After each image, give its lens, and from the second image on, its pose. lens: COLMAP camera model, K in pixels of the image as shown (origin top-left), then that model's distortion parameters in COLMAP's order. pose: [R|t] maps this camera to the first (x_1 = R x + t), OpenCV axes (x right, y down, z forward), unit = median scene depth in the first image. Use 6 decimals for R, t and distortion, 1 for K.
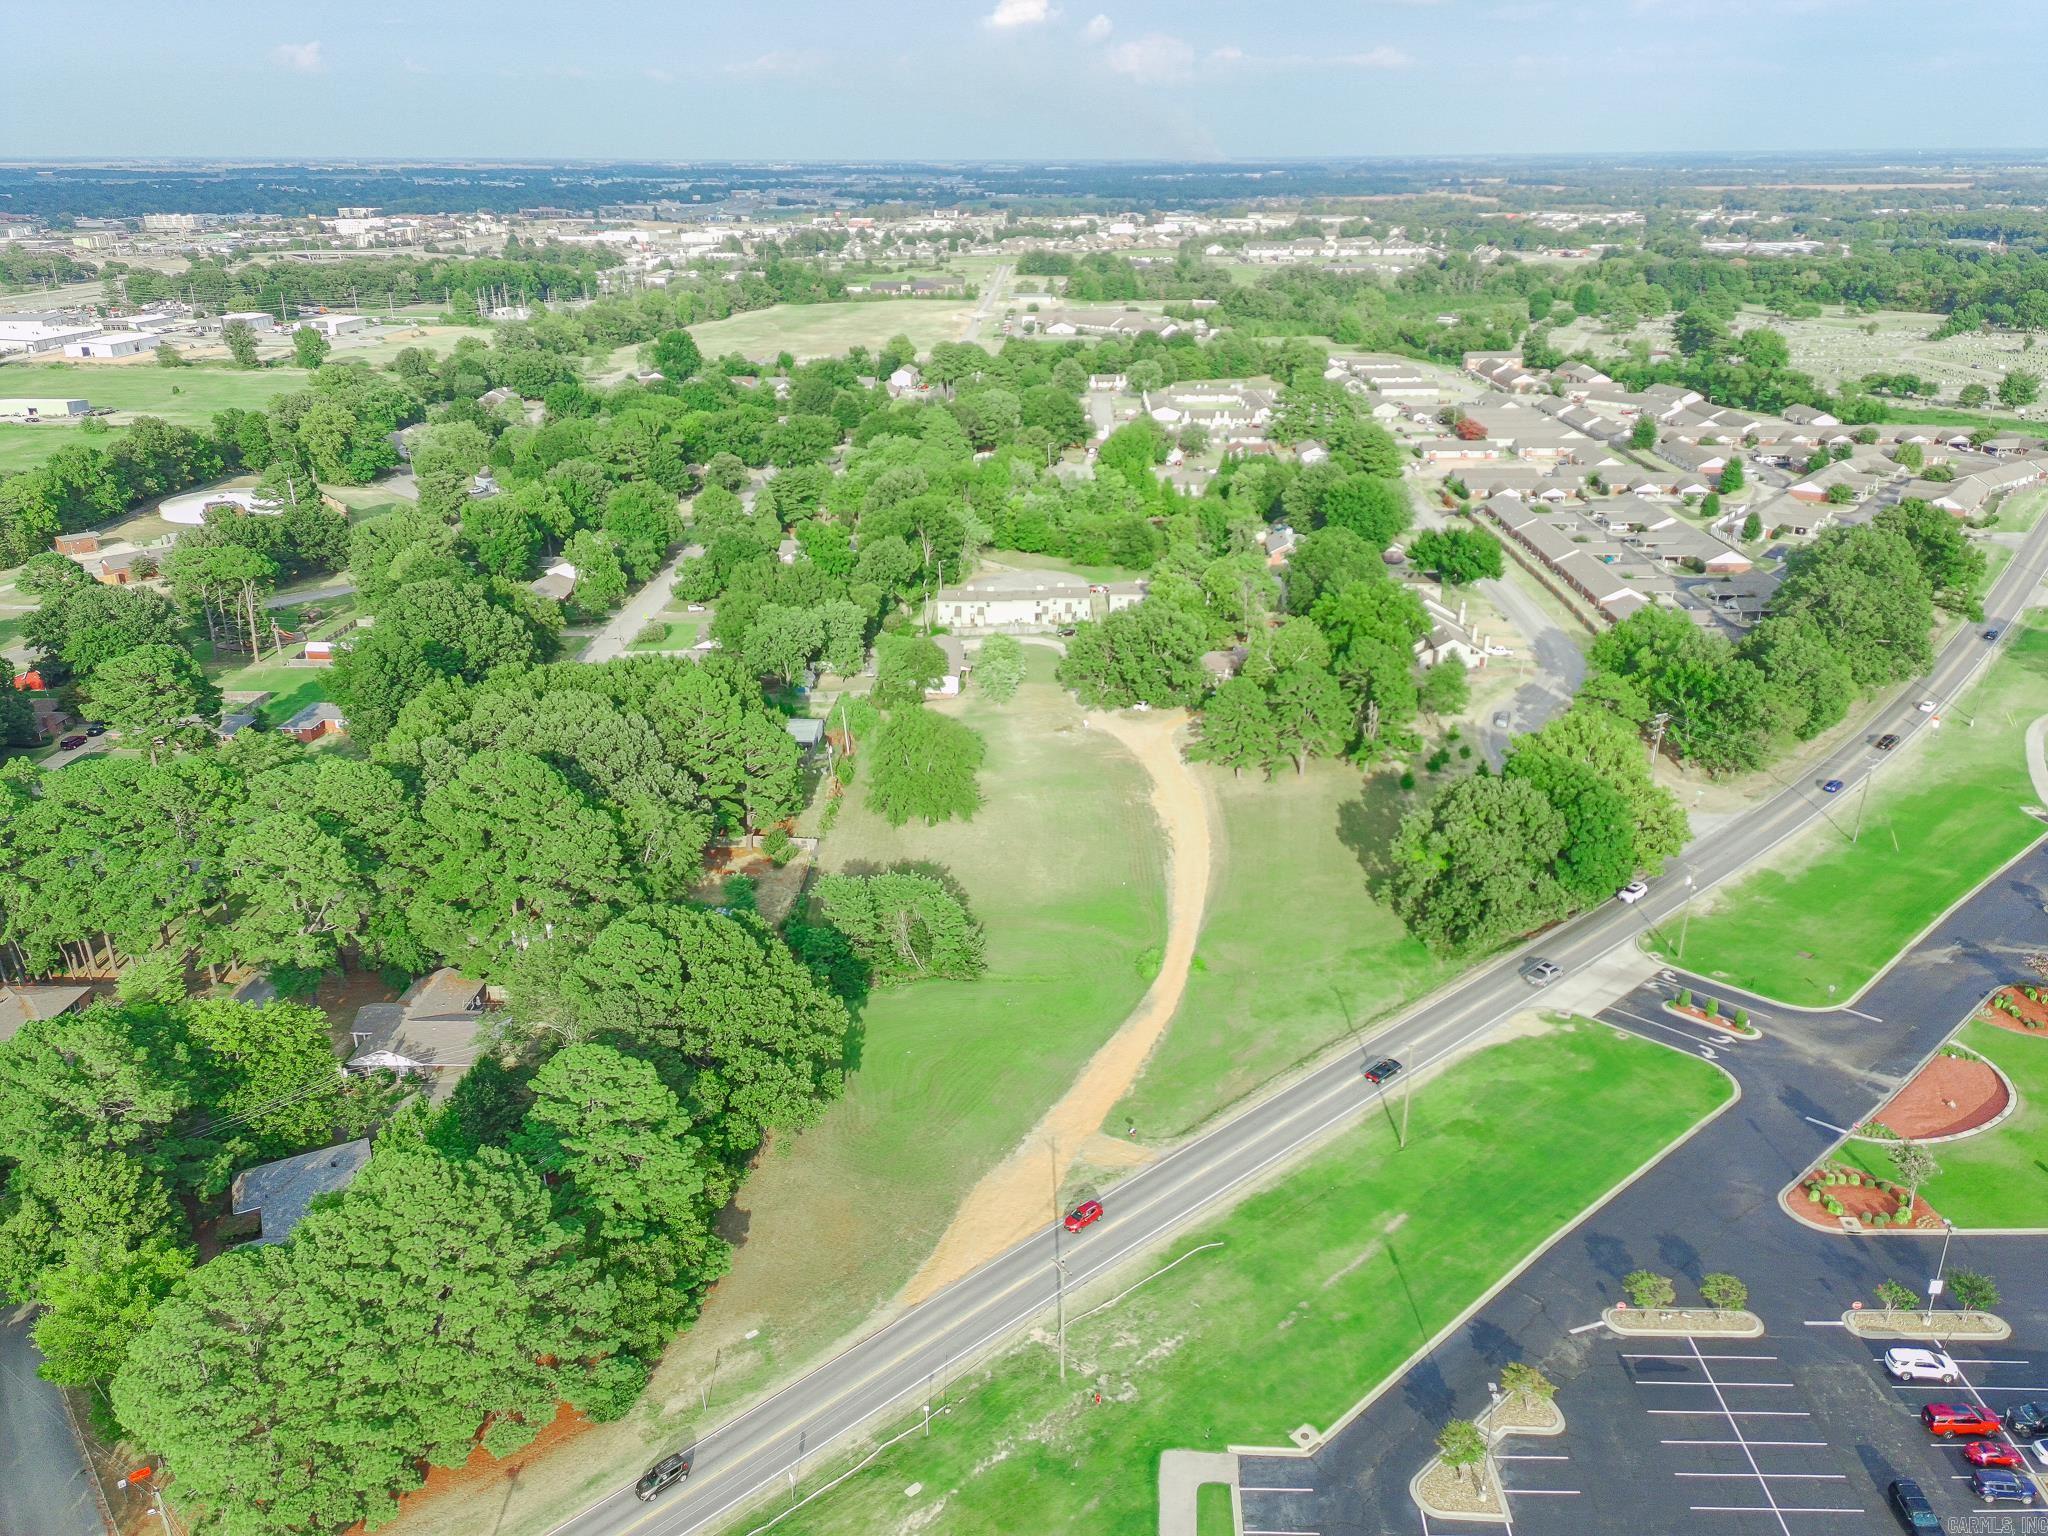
lens RADIAL K [[1498.0, 0, 1030.3], [0, 1498.0, 766.0], [0, 0, 1]] dist [0.089204, -0.077152]
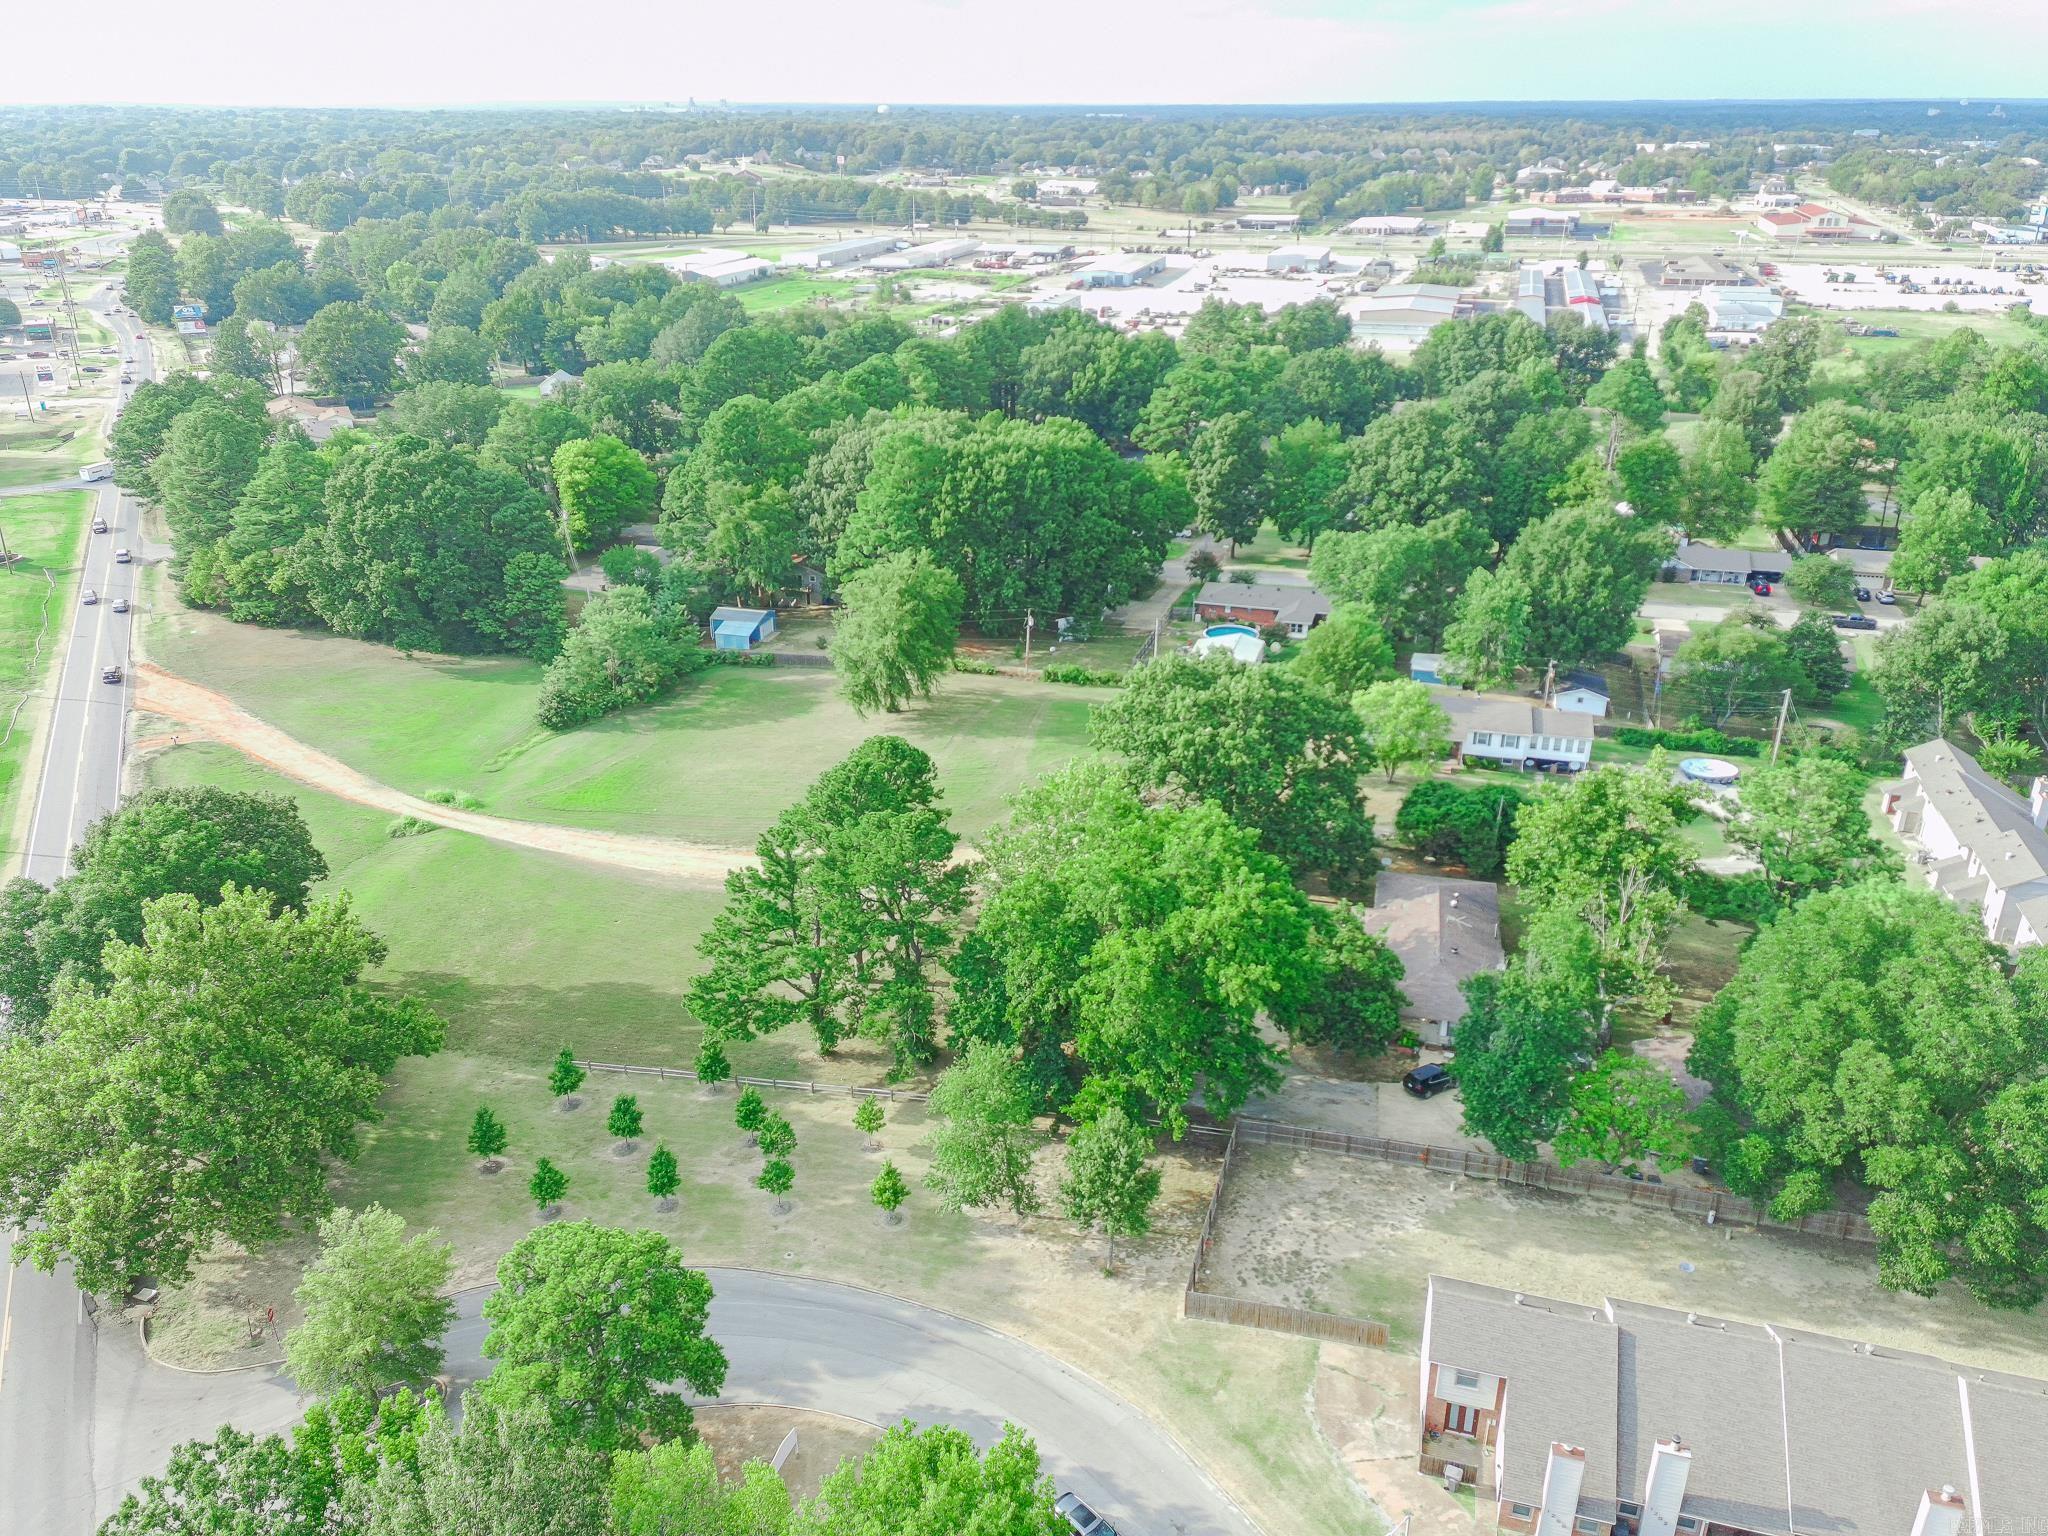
lens RADIAL K [[1498.0, 0, 1030.3], [0, 1498.0, 766.0], [0, 0, 1]] dist [0.089204, -0.077152]
pose [[-0.232981, 0.394726, -0.888770, 0.324744], [-0.368191, 0.810080, 0.456295, -0.167278], [0.900086, 0.433545, -0.043398, 0.575574]]
